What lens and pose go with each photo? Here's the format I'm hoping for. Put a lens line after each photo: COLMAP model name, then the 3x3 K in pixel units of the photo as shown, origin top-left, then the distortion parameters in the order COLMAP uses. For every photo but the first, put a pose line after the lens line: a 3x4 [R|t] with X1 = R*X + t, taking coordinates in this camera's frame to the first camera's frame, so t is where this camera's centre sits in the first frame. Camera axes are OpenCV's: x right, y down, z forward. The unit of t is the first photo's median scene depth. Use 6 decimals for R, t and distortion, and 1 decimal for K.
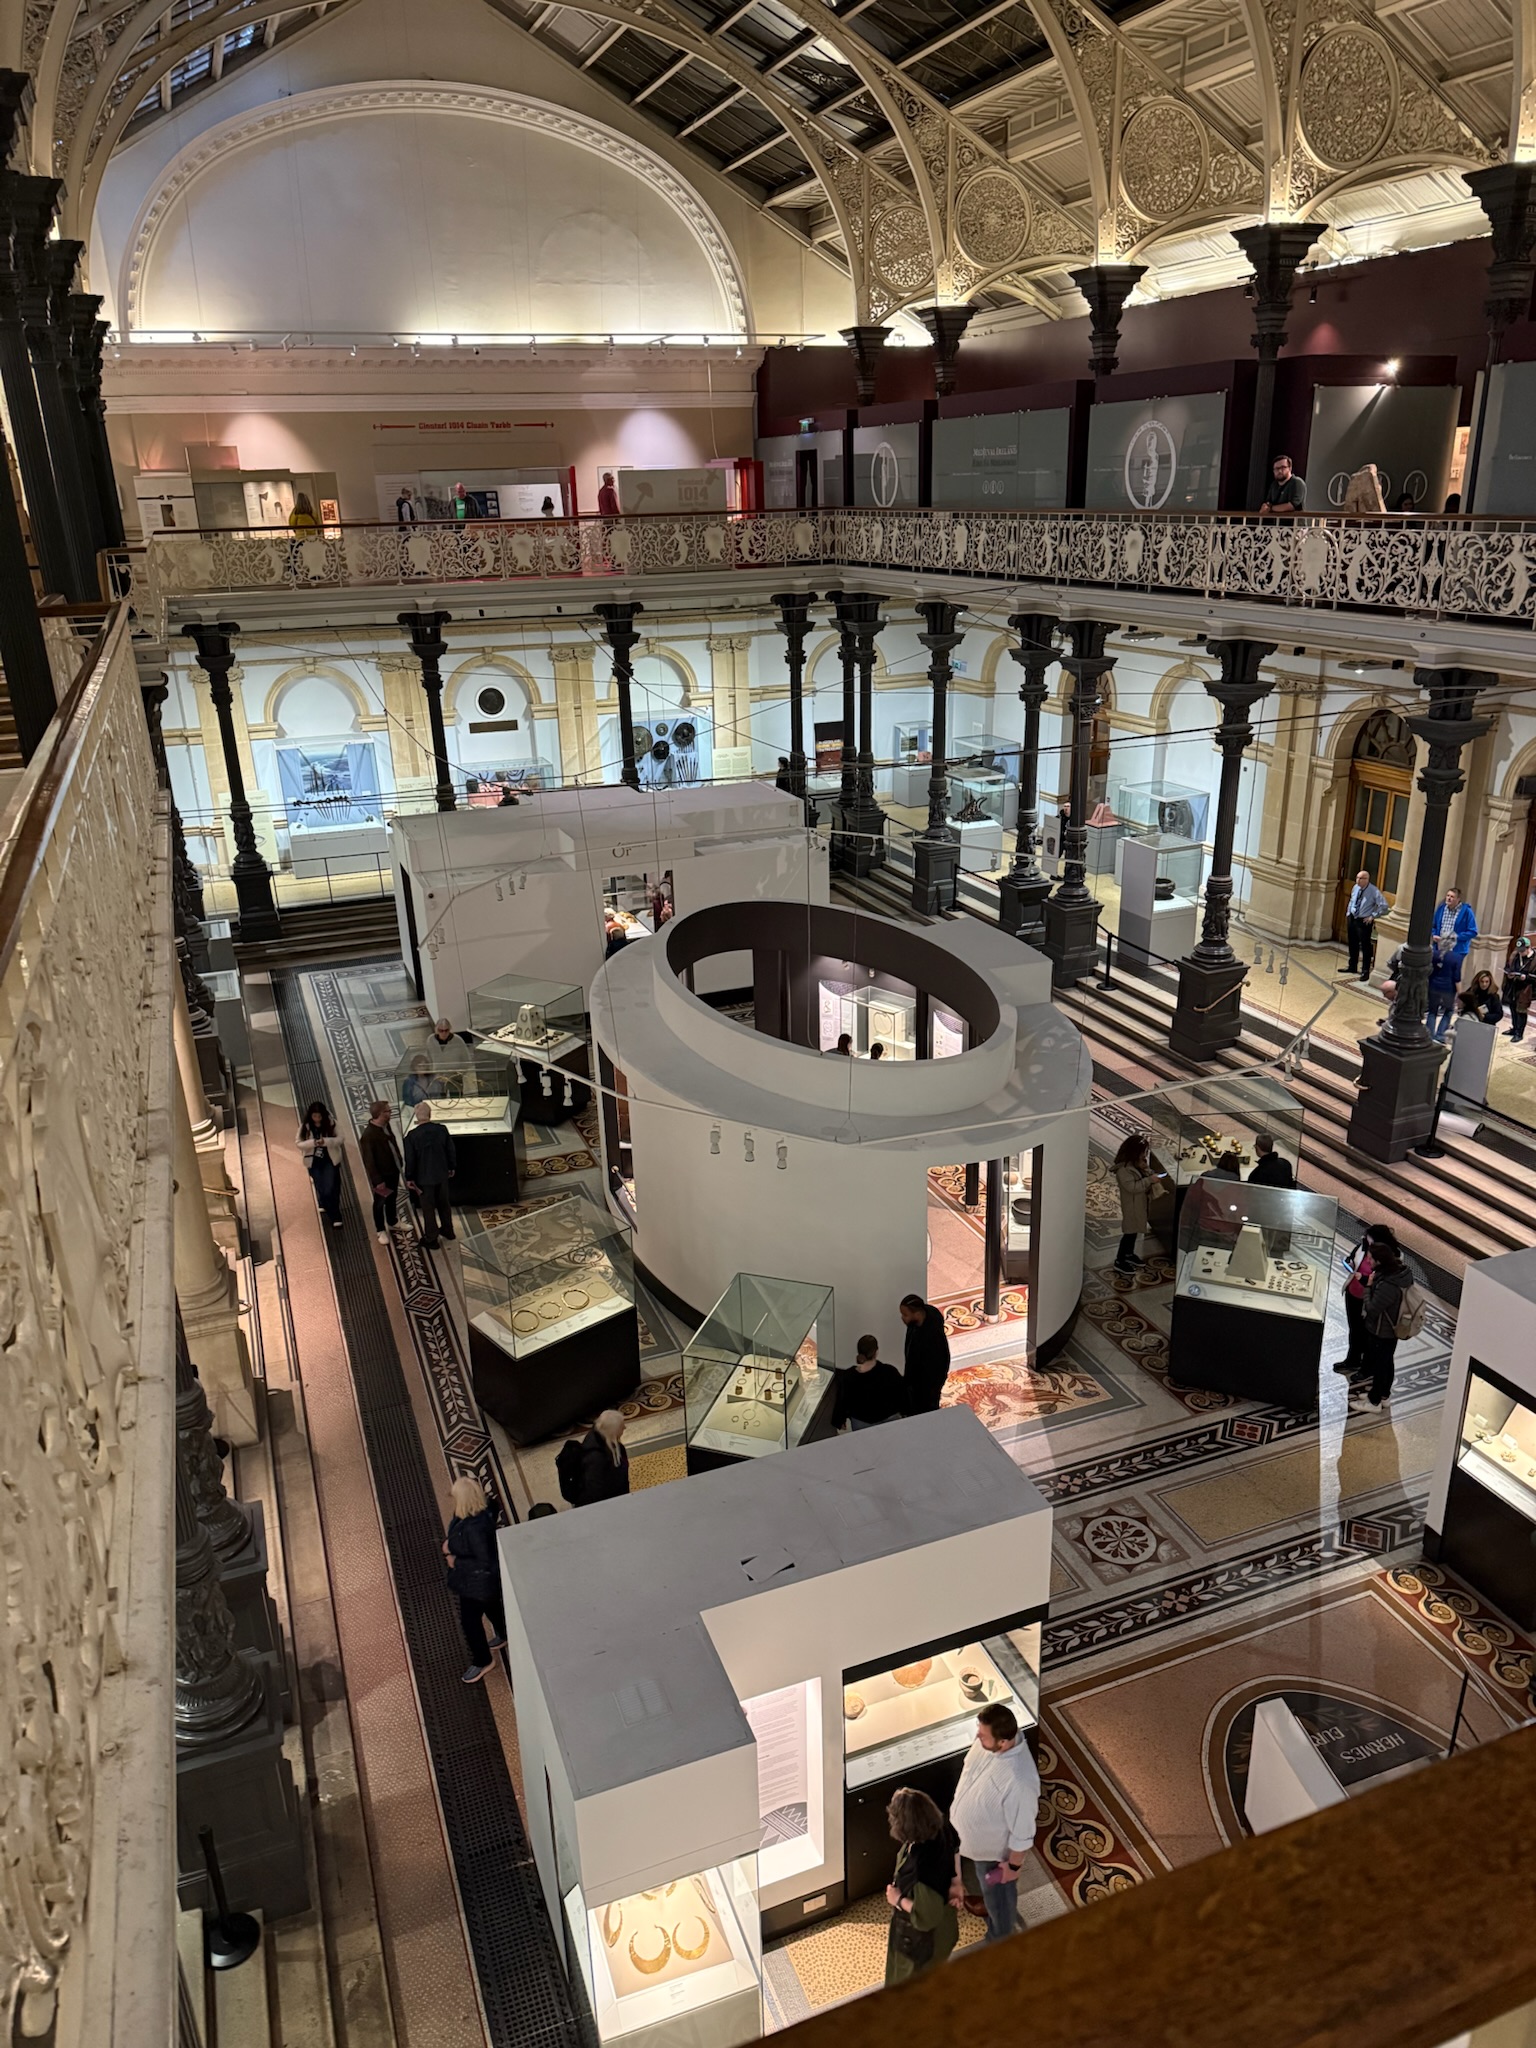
lens RADIAL K [[1443.3, 0, 769.4], [0, 1443.3, 1030.3], [0, 0, 1]] dist [0.006317, 0.002095]
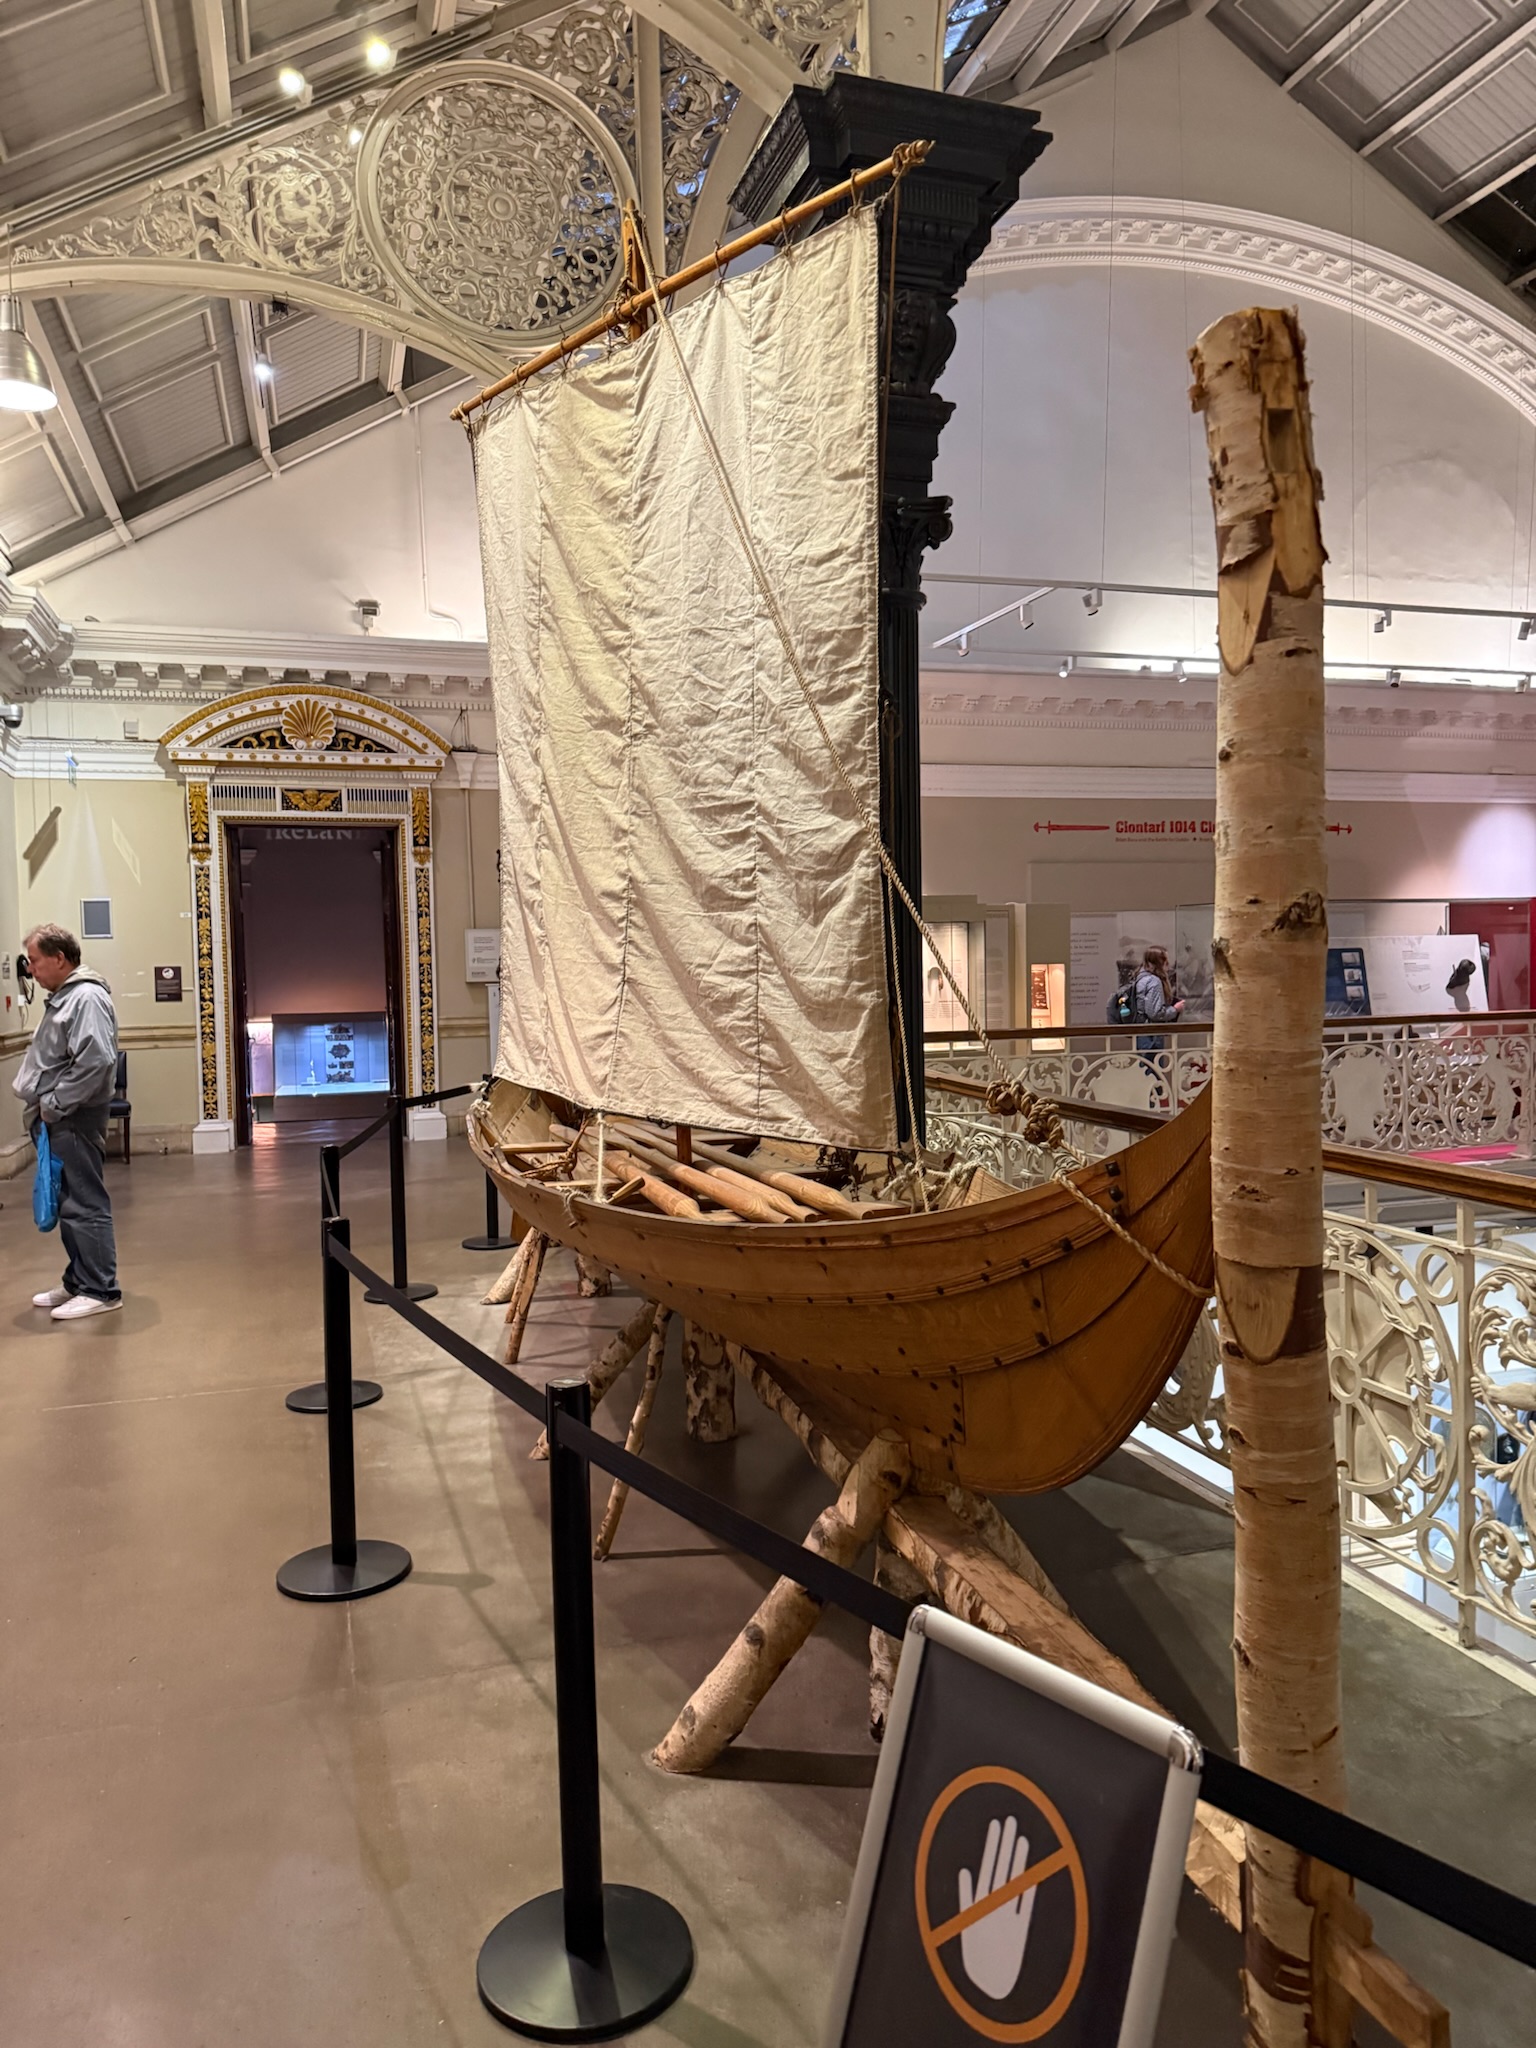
lens RADIAL K [[1443.3, 0, 769.7], [0, 1443.3, 1018.2], [0, 0, 1]] dist [0.006317, 0.002095]
pose [[0.997922, 0.011717, -0.063358, -0.327217], [-0.031203, 0.948210, -0.316109, -0.196911], [0.056373, 0.317429, 0.946605, 0.548961]]
